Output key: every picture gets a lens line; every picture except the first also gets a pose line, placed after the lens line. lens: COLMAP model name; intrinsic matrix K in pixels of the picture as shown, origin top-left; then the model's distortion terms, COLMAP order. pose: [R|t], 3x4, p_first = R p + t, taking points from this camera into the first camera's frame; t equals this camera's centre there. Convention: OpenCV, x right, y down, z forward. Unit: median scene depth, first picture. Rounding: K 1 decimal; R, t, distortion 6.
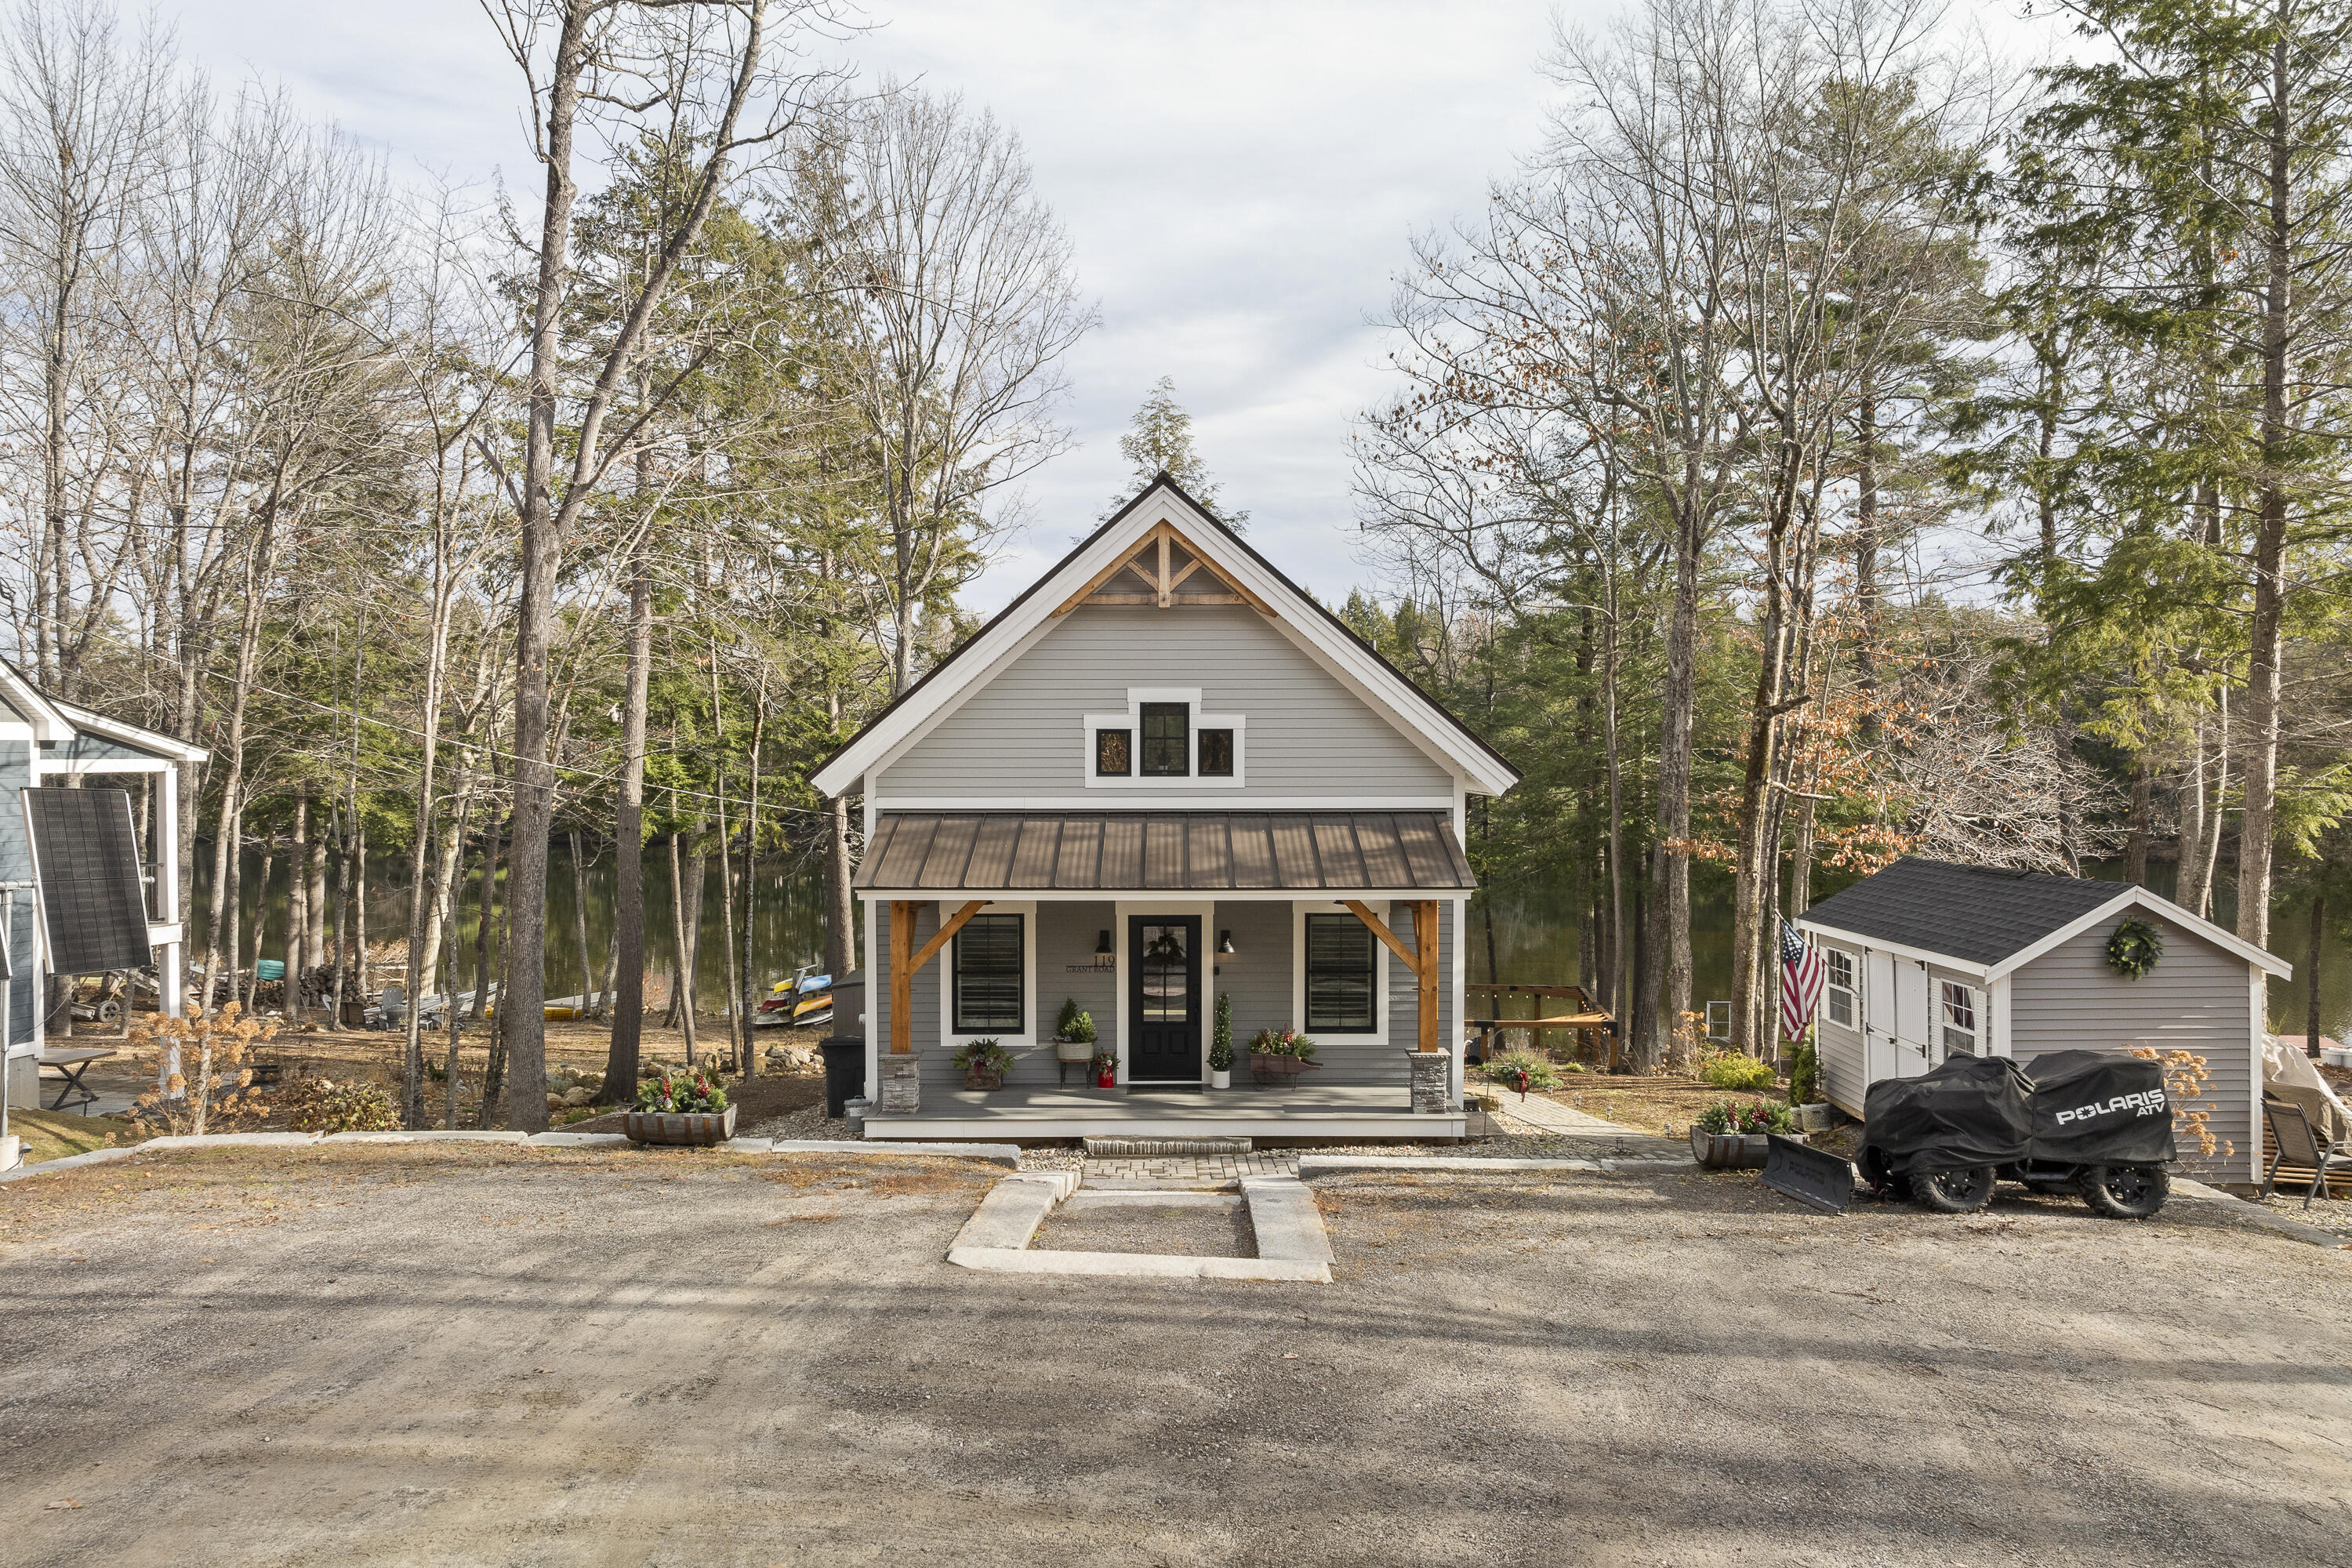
lens RADIAL K [[1637.2, 0, 1178.9], [0, 1637.2, 793.3], [0, 0, 1]] dist [-0.010228, 0.005441]
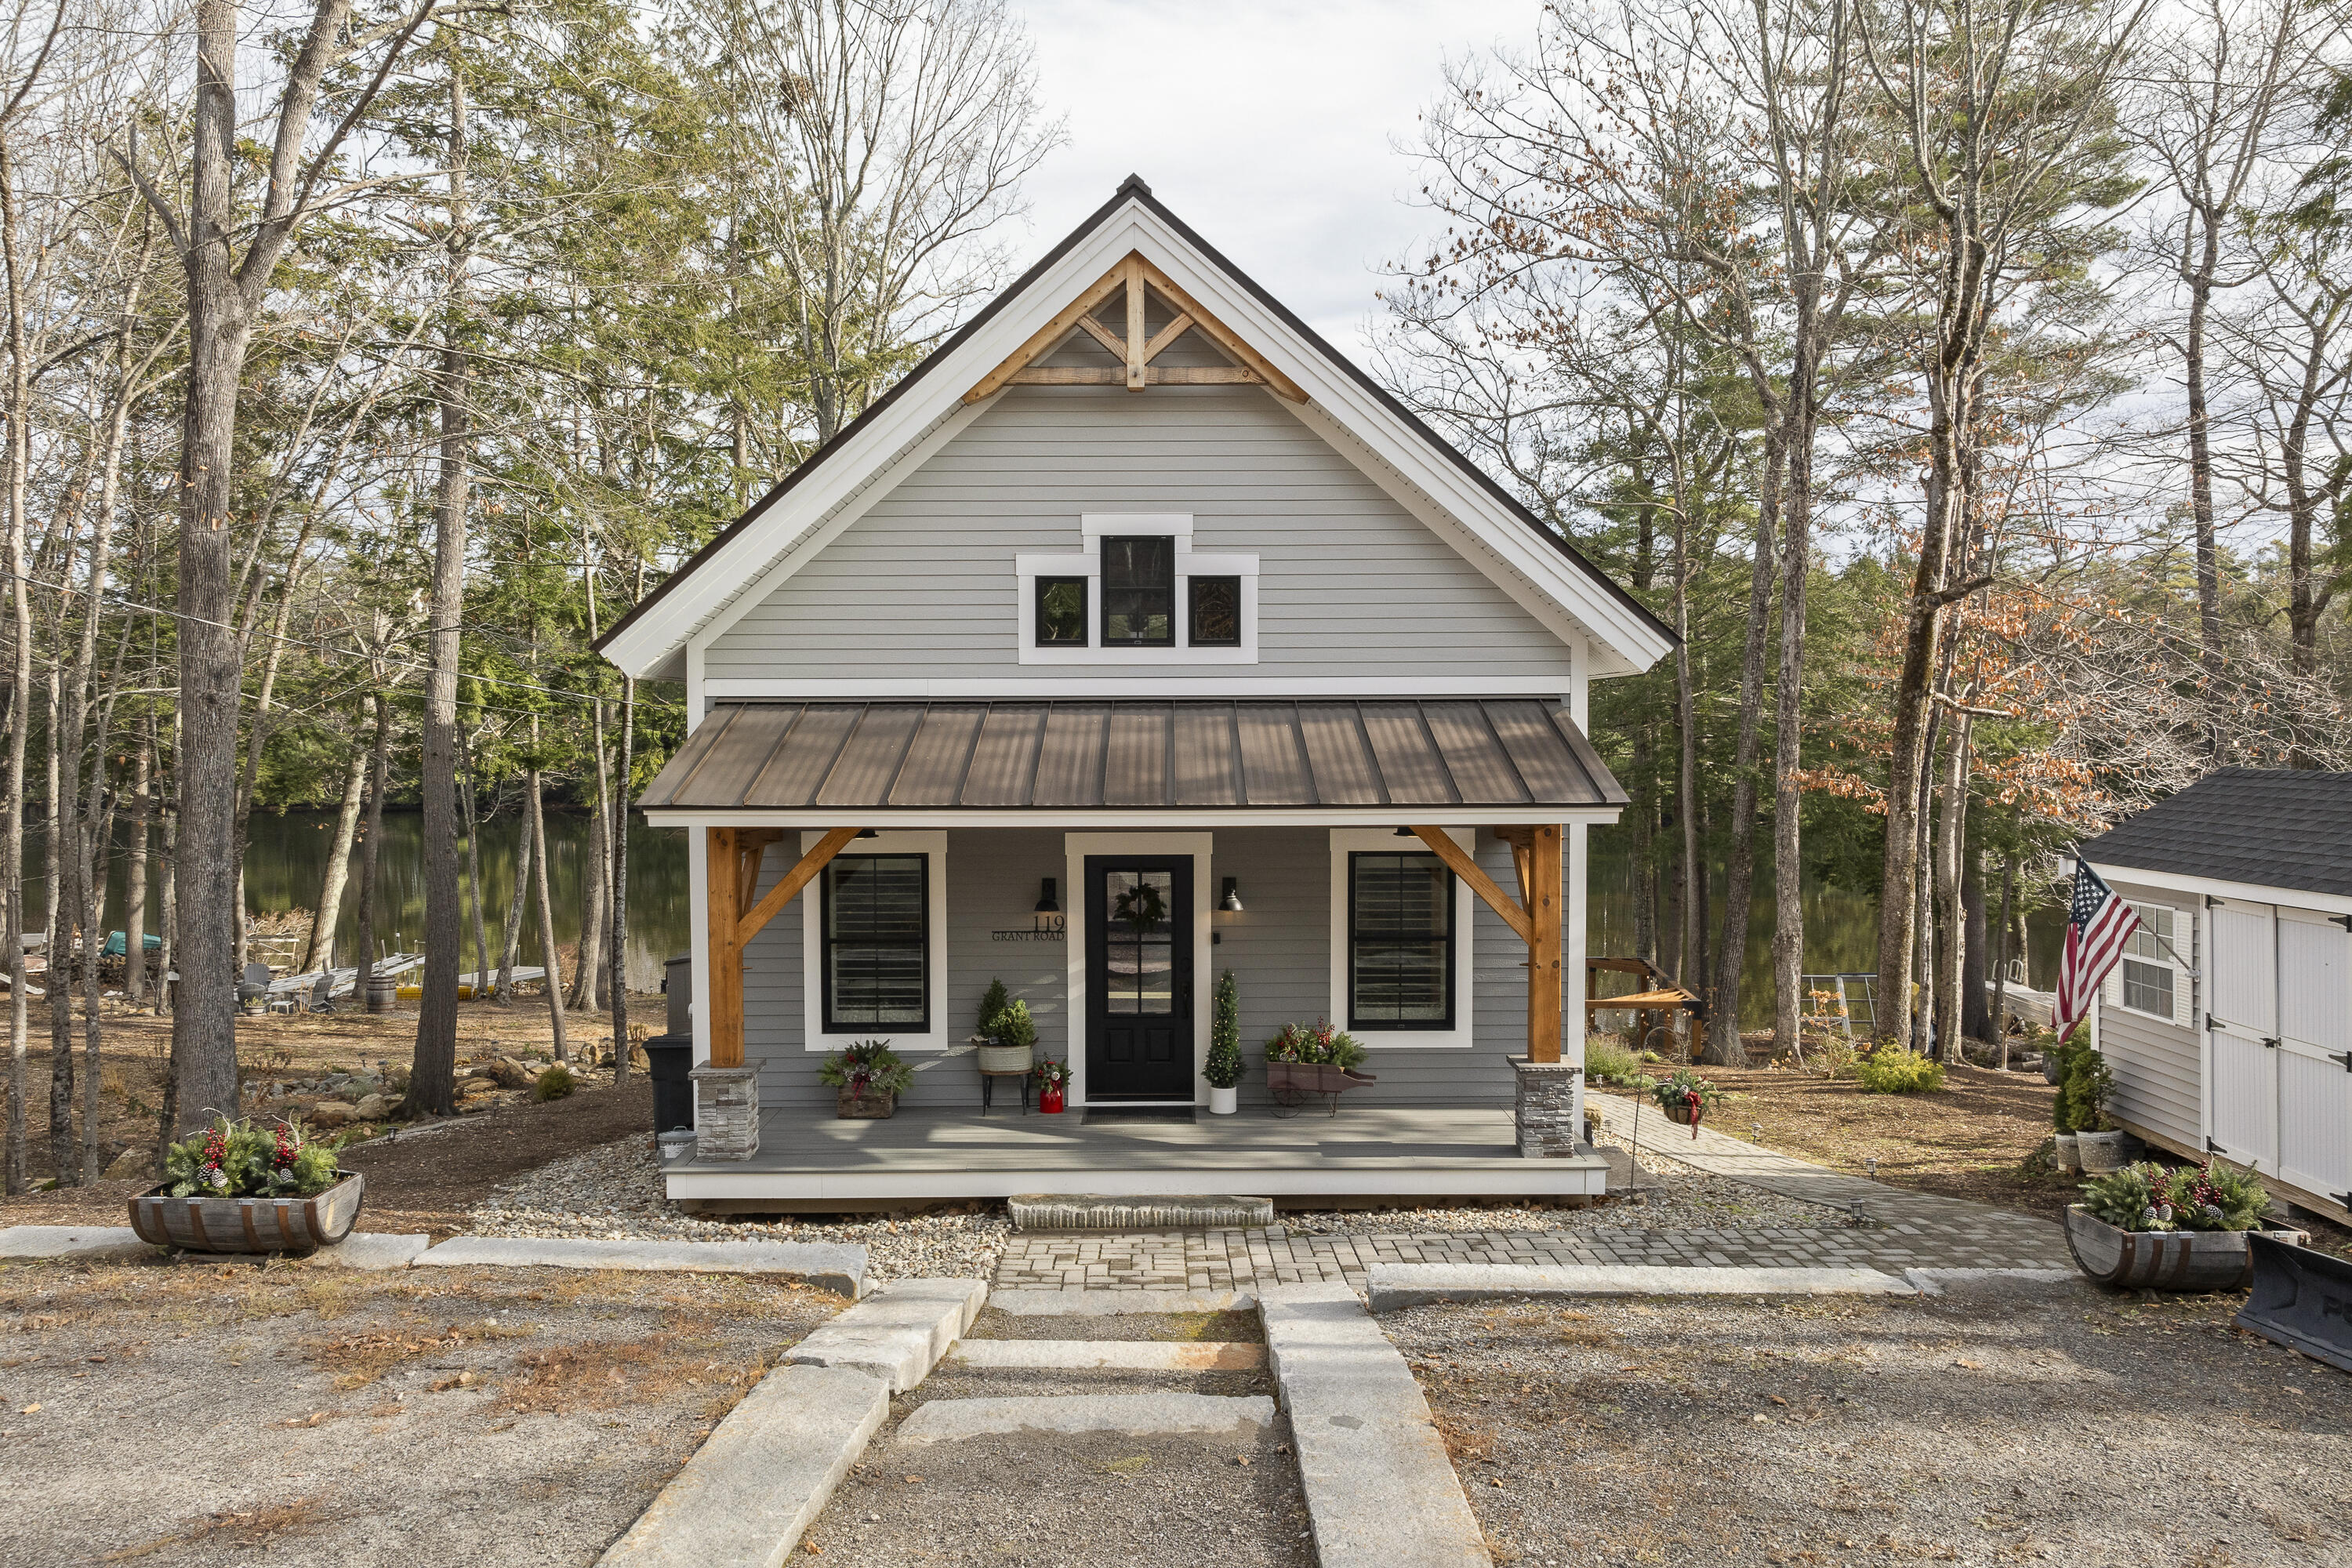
lens RADIAL K [[1637.2, 0, 1173.5], [0, 1637.2, 777.2], [0, 0, 1]] dist [-0.010228, 0.005441]
pose [[0.999996, -0.002963, 0.000038, 0.005633], [0.002963, 0.999973, 0.006766, 0.038415], [-0.000058, -0.006766, 0.999977, 0.331958]]
